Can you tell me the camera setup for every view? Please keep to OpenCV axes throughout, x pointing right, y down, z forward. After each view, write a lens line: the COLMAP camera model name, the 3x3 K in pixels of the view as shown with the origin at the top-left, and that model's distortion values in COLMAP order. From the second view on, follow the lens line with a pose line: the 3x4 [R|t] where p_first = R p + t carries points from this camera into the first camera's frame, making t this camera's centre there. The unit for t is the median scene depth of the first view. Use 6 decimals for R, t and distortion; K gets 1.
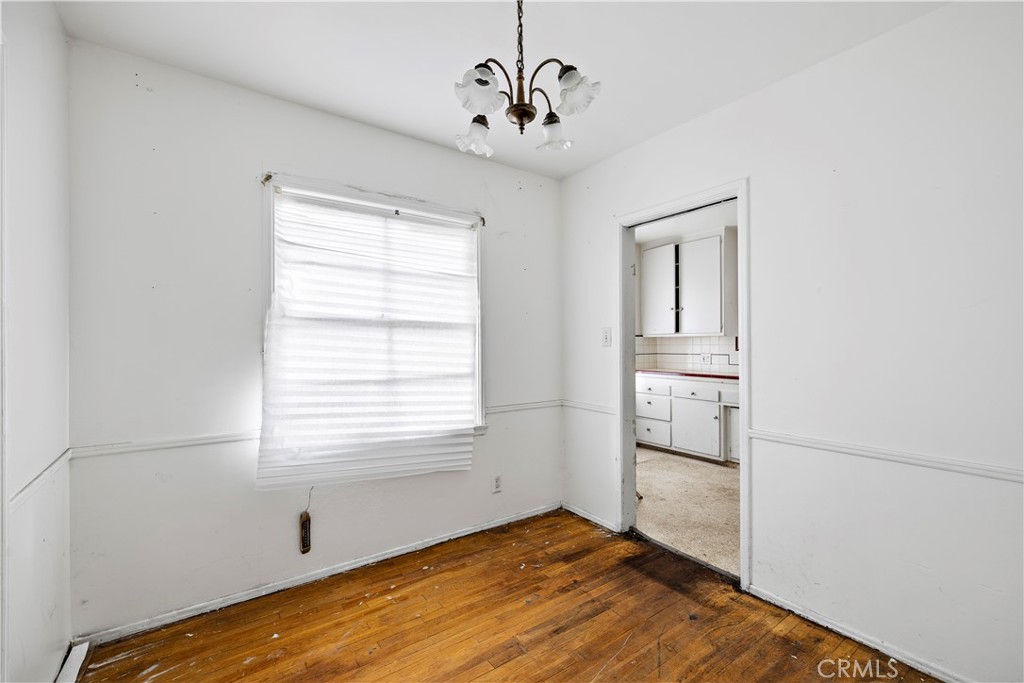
lens RADIAL K [[435.6, 0, 512.9], [0, 435.6, 339.6], [0, 0, 1]] dist [0.004732, 0.000175]
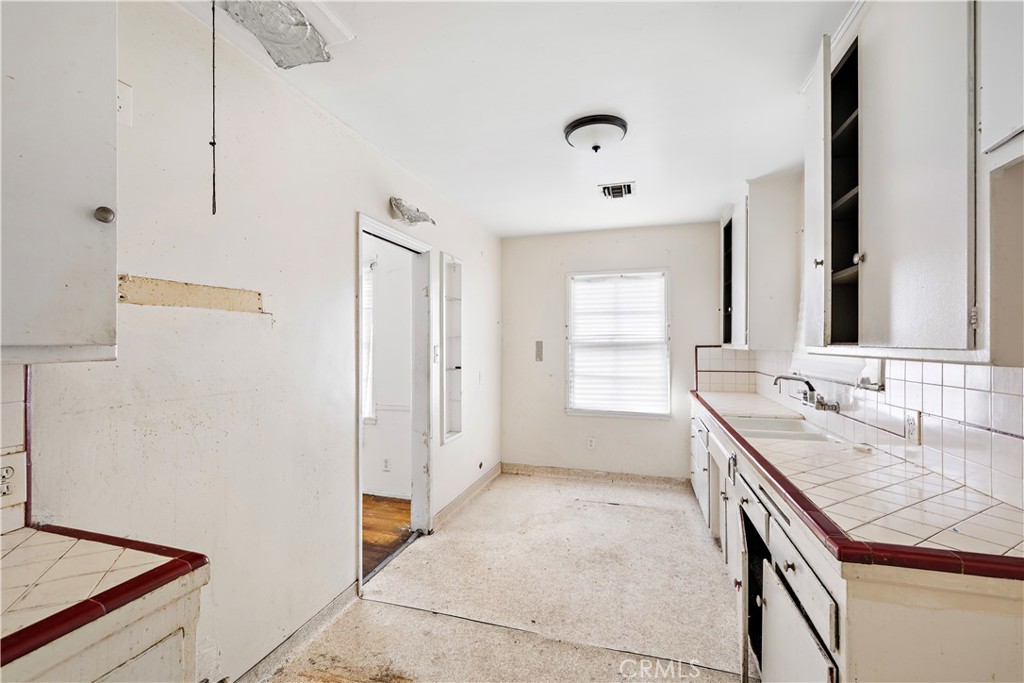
lens RADIAL K [[435.6, 0, 512.5], [0, 435.6, 343.3], [0, 0, 1]] dist [0.004732, 0.000175]
pose [[0.602001, -0.000631, -0.798495, 1.264208], [0.004177, 0.999988, 0.002359, -0.033671], [0.798484, -0.004755, 0.601997, 0.532133]]
